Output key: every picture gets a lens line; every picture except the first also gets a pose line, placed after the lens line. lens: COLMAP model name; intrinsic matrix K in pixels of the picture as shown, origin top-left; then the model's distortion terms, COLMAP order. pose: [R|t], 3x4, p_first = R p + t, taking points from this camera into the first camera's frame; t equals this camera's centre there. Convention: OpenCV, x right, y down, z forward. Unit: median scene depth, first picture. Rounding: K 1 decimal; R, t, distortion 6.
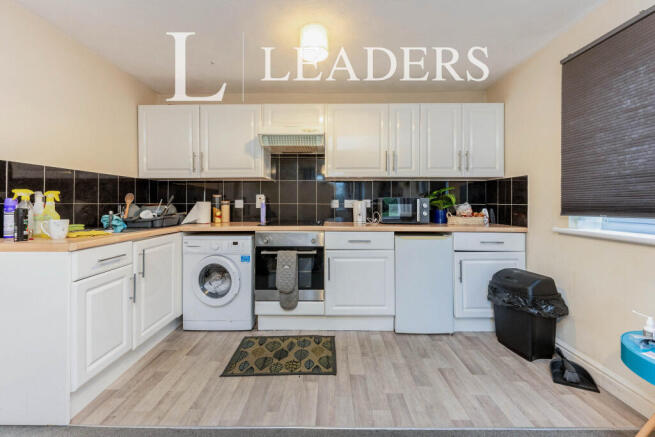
lens RADIAL K [[262.3, 0, 328.7], [0, 262.3, 201.9], [0, 0, 1]] dist [0.002096, 0.000116]
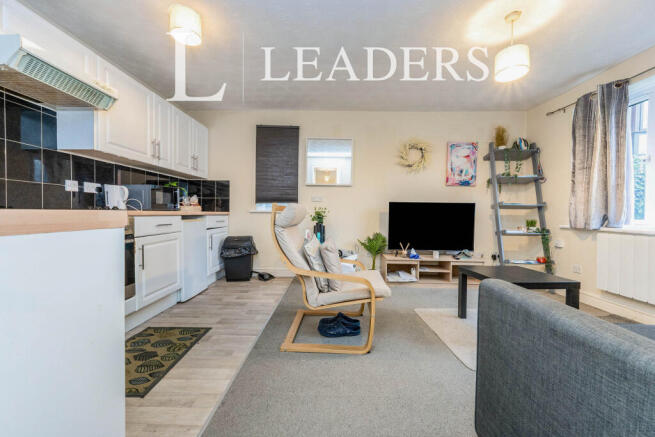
lens RADIAL K [[258.6, 0, 329.5], [0, 258.6, 212.0], [0, 0, 1]] dist [-0.000191, 0.000018]
pose [[0.007497, -0.000654, 0.999972, -0.889539], [-0.016081, 0.999870, 0.000775, 0.088909], [-0.999843, -0.016087, 0.007486, 0.352144]]
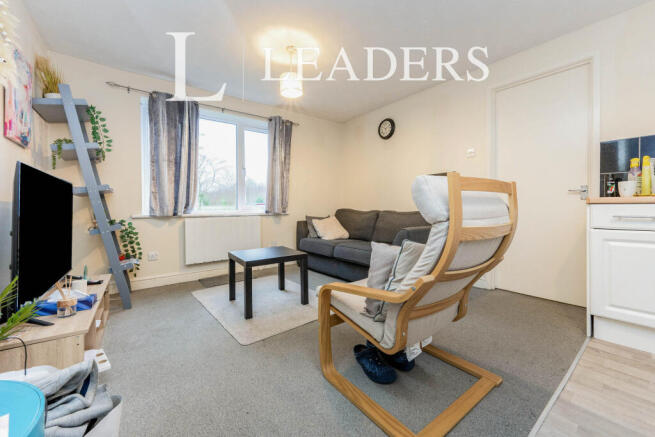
lens RADIAL K [[258.6, 0, 329.5], [0, 258.6, 212.0], [0, 0, 1]] dist [-0.000191, 0.000018]
pose [[-0.798705, 0.015388, -0.601526, 0.491913], [0.007485, 0.999850, 0.015638, 0.110429], [0.601676, 0.007987, -0.798701, 0.738549]]
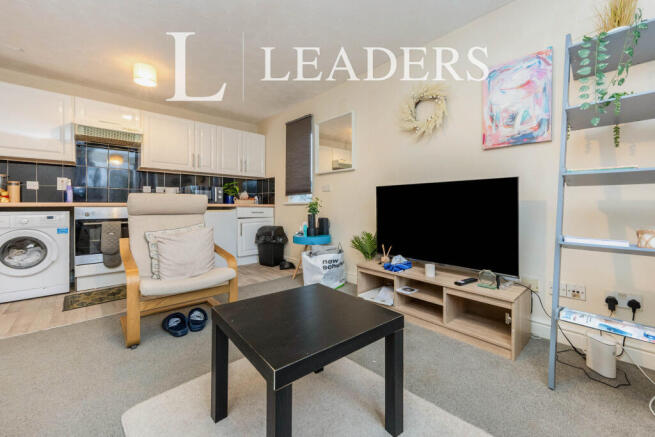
lens RADIAL K [[262.3, 0, 328.7], [0, 262.3, 201.9], [0, 0, 1]] dist [0.002096, 0.000116]
pose [[0.720721, 0.009085, 0.693166, -0.278028], [-0.000536, 0.999921, -0.012548, 0.104596], [-0.693225, 0.008672, 0.720669, -0.640206]]
